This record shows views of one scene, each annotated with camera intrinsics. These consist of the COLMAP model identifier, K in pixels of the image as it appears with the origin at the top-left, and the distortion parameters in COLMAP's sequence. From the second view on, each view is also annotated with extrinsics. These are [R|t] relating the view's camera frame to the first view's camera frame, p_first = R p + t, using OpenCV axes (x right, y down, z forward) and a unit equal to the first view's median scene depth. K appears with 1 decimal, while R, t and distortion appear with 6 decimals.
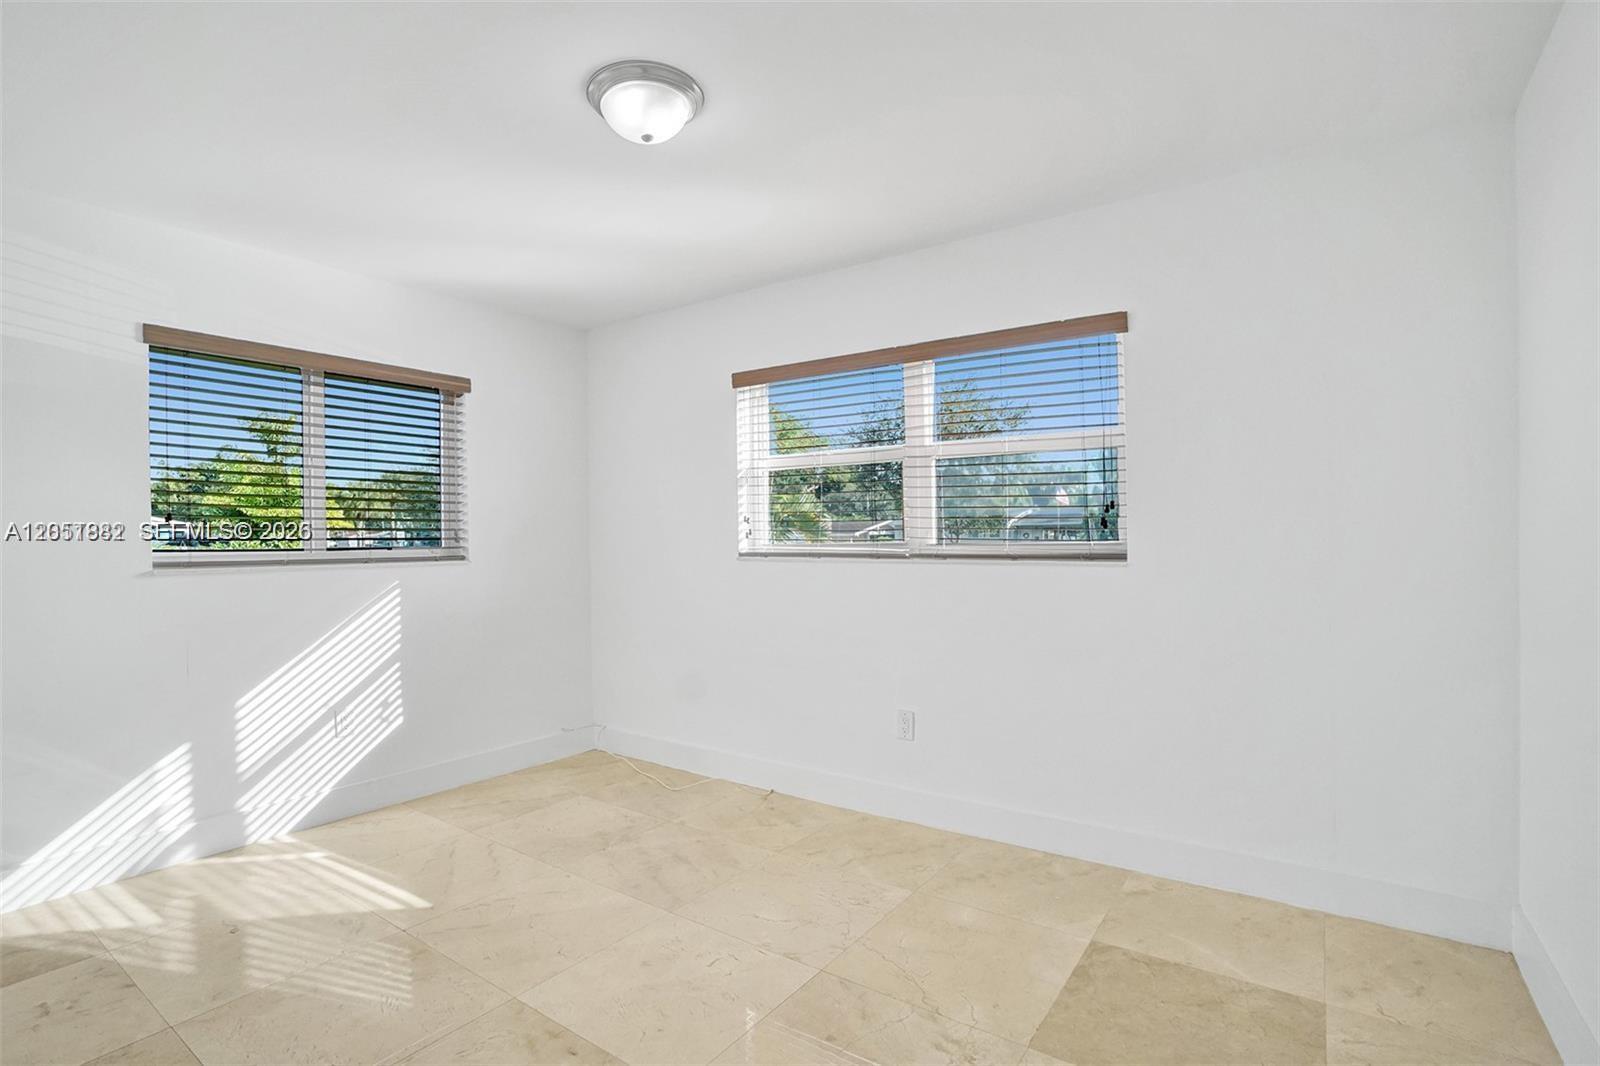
lens RADIAL K [[763.0, 0, 795.4], [0, 763.0, 538.7], [0, 0, 1]] dist [-0.069070, 0.027713]
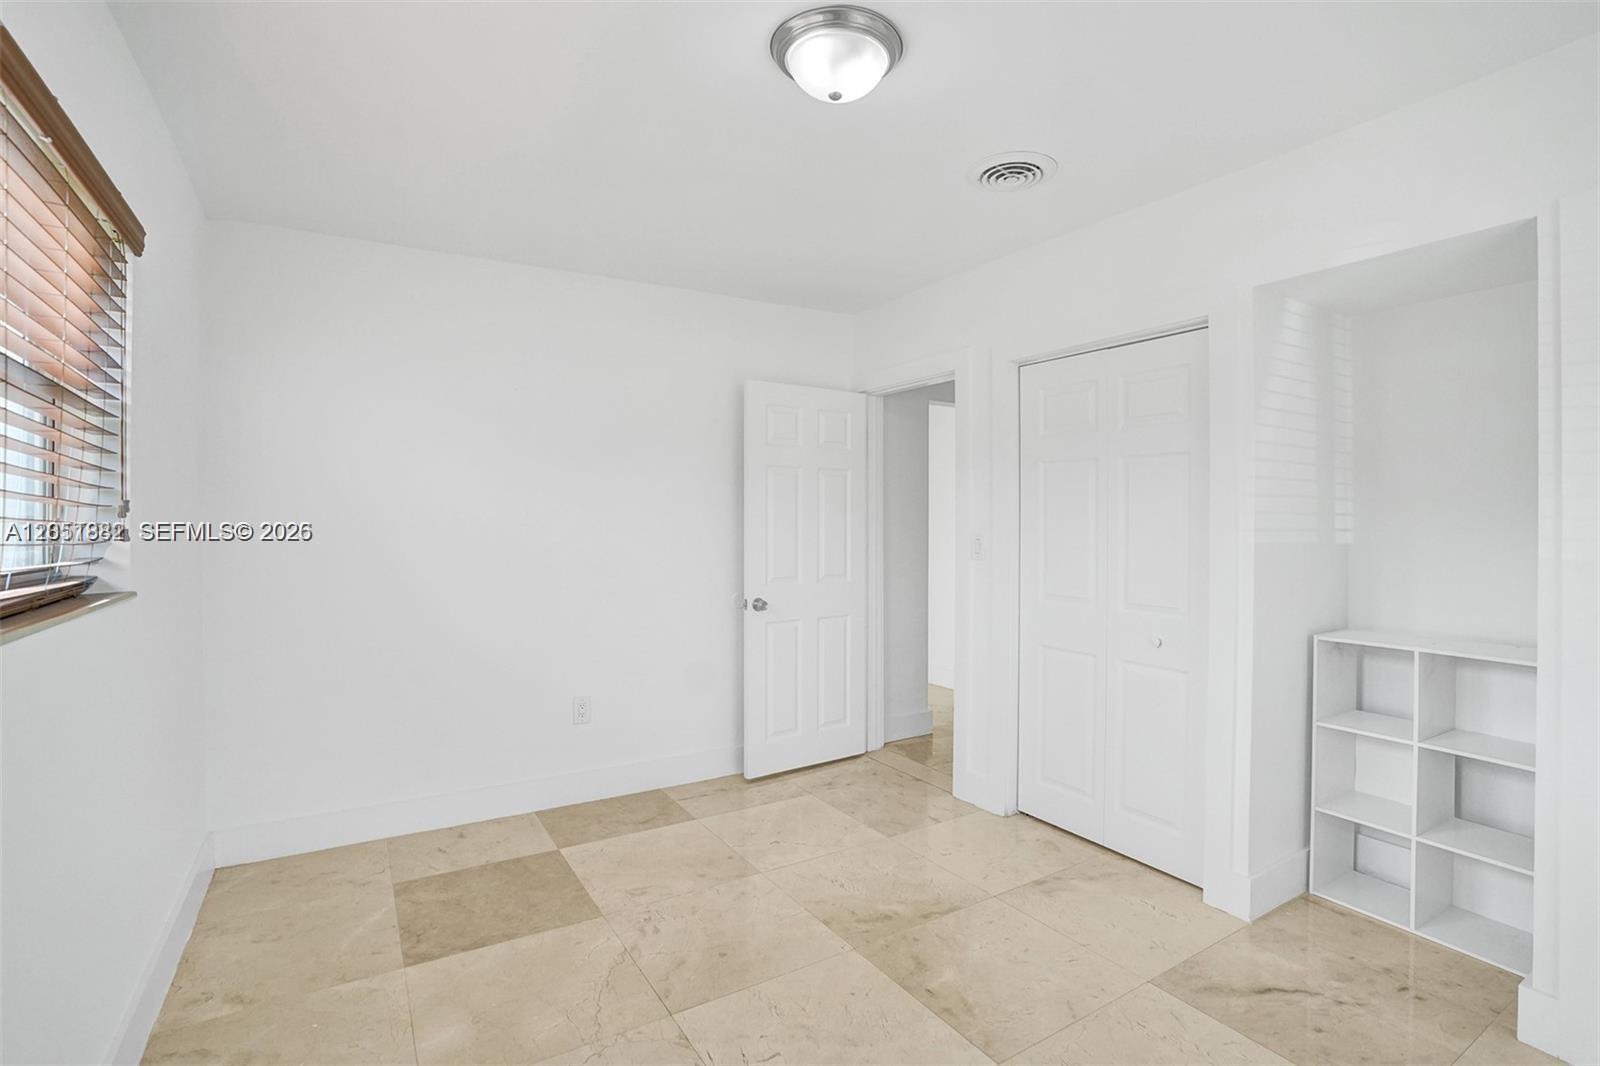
lens RADIAL K [[755.7, 0, 809.2], [0, 755.7, 518.3], [0, 0, 1]] dist [-0.066338, 0.025454]
pose [[-0.924784, 0.009814, 0.380365, -0.326489], [0.005533, 0.999908, -0.012345, -0.018211], [-0.380452, -0.009312, -0.924754, 1.222301]]
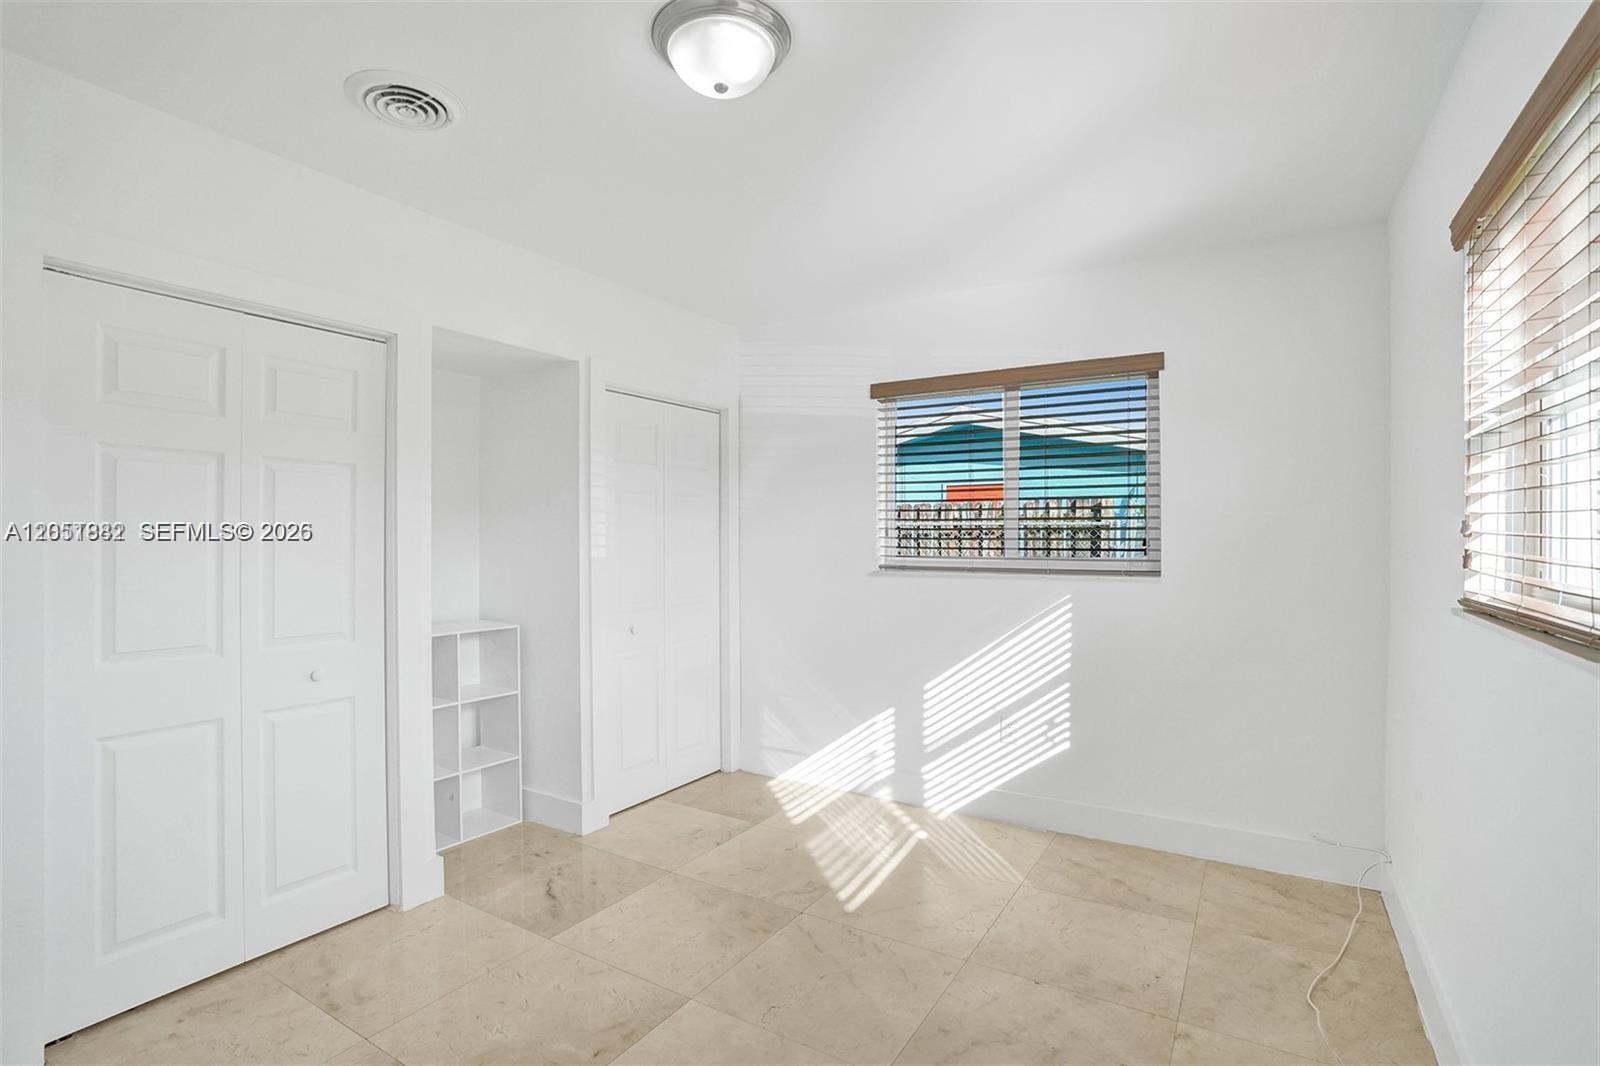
lens RADIAL K [[763.0, 0, 795.4], [0, 763.0, 538.7], [0, 0, 1]] dist [-0.069070, 0.027713]
pose [[0.062778, 0.013475, -0.997937, 0.434965], [0.003947, 0.999898, 0.013750, -0.031408], [0.998020, -0.004803, 0.062718, 0.694783]]
